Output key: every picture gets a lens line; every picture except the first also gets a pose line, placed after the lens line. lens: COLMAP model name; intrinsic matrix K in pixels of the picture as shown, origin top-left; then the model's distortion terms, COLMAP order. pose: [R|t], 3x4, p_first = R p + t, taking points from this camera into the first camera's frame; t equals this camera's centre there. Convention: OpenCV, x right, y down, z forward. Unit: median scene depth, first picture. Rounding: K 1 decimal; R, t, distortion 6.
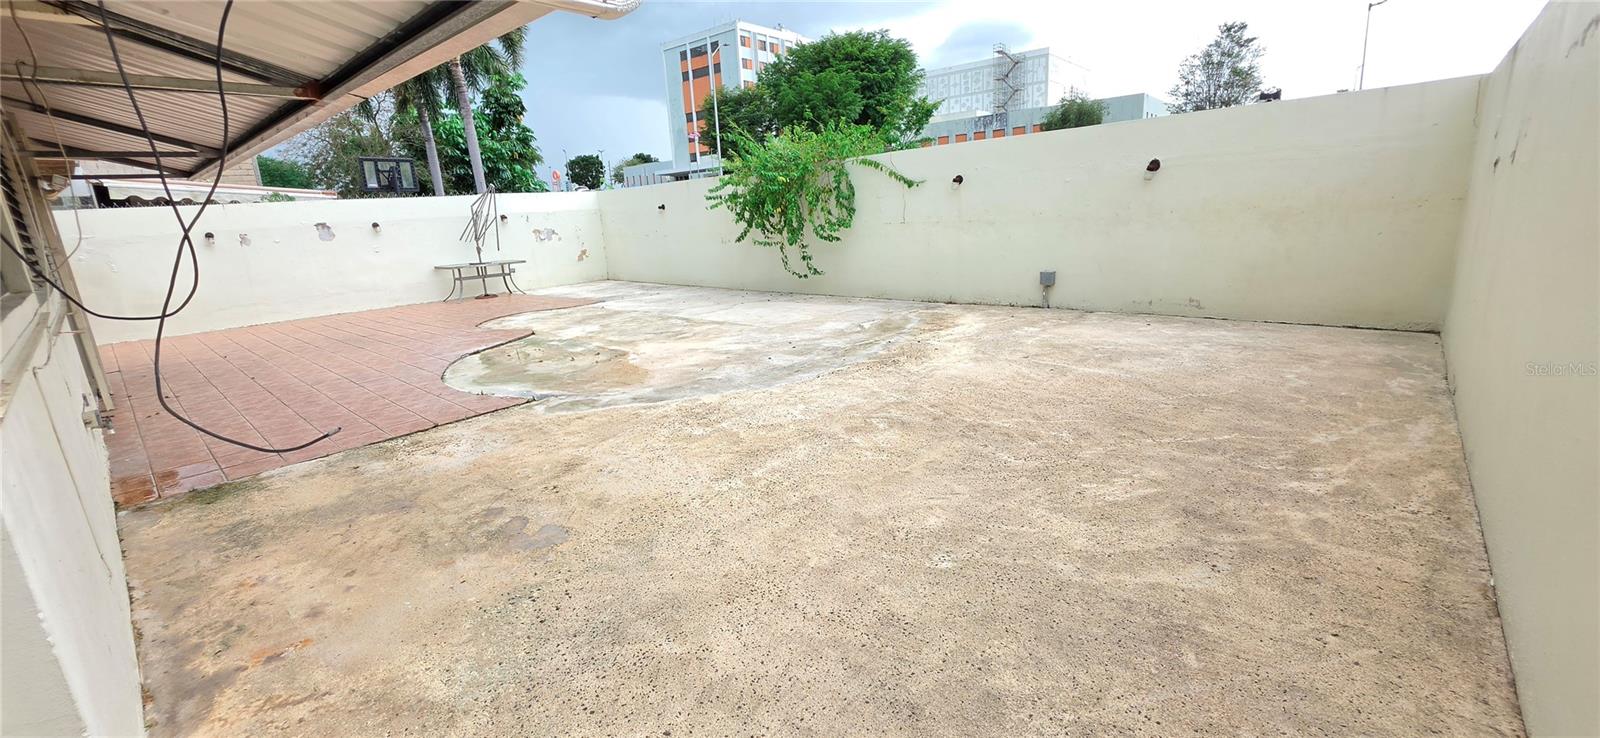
lens RADIAL K [[642.9, 0, 791.7], [0, 642.9, 362.3], [0, 0, 1]] dist [0.000057, -0.001071]
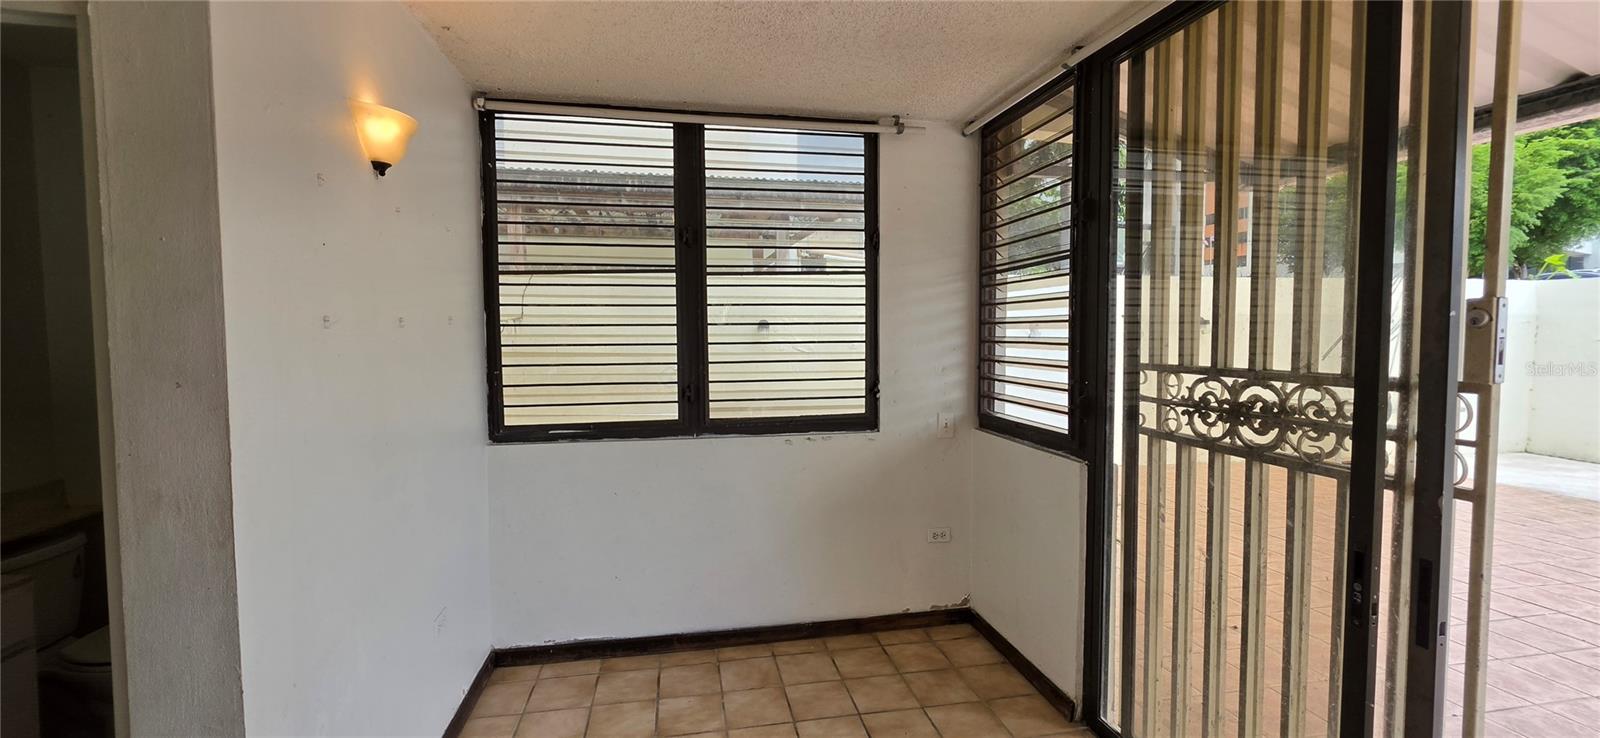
lens RADIAL K [[642.9, 0, 791.7], [0, 642.9, 362.3], [0, 0, 1]] dist [0.000057, -0.001071]
pose [[0.796768, 0.089599, -0.597606, -1.326658], [-0.187374, 0.976835, -0.103362, -0.112153], [0.574501, 0.194332, 0.795100, 0.762735]]
